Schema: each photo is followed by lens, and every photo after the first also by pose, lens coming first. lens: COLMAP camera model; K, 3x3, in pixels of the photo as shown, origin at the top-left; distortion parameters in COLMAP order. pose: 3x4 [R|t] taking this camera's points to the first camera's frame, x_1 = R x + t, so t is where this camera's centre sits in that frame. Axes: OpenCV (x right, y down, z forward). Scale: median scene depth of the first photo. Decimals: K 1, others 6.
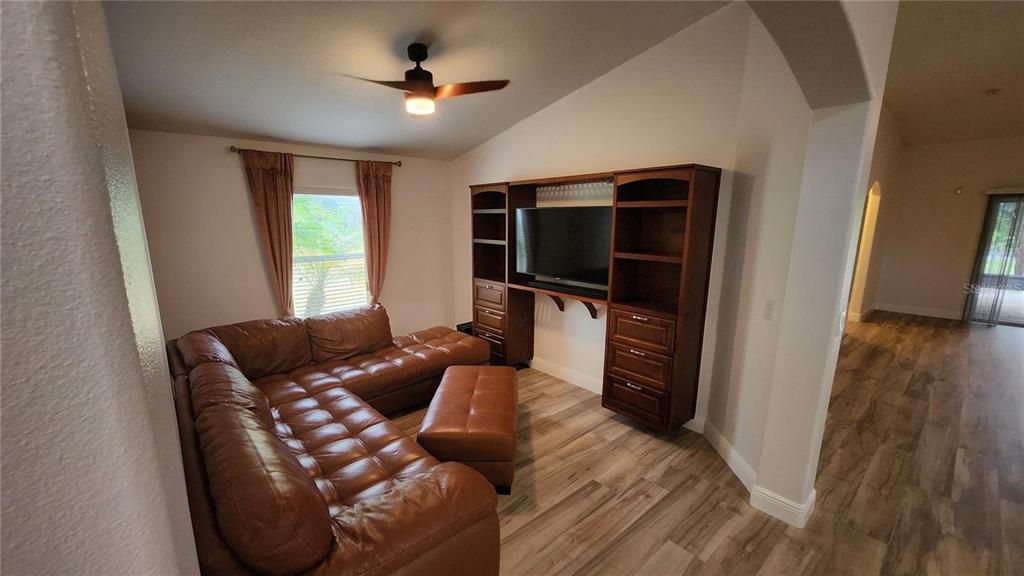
lens RADIAL K [[404.1, 0, 496.0], [0, 404.1, 292.5], [0, 0, 1]] dist [-0.002819, 0.001194]
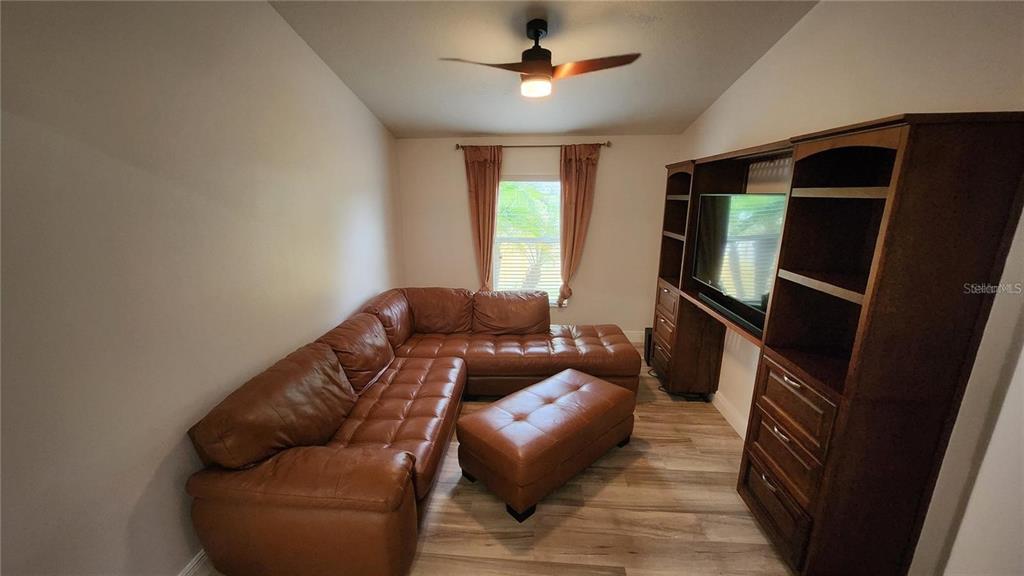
lens RADIAL K [[404.1, 0, 505.3], [0, 404.1, 294.4], [0, 0, 1]] dist [-0.002819, 0.001194]
pose [[0.712780, 0.165331, -0.681623, 0.356676], [-0.123952, 0.986218, 0.109594, -0.064300], [0.690348, 0.006372, 0.723450, 0.211145]]
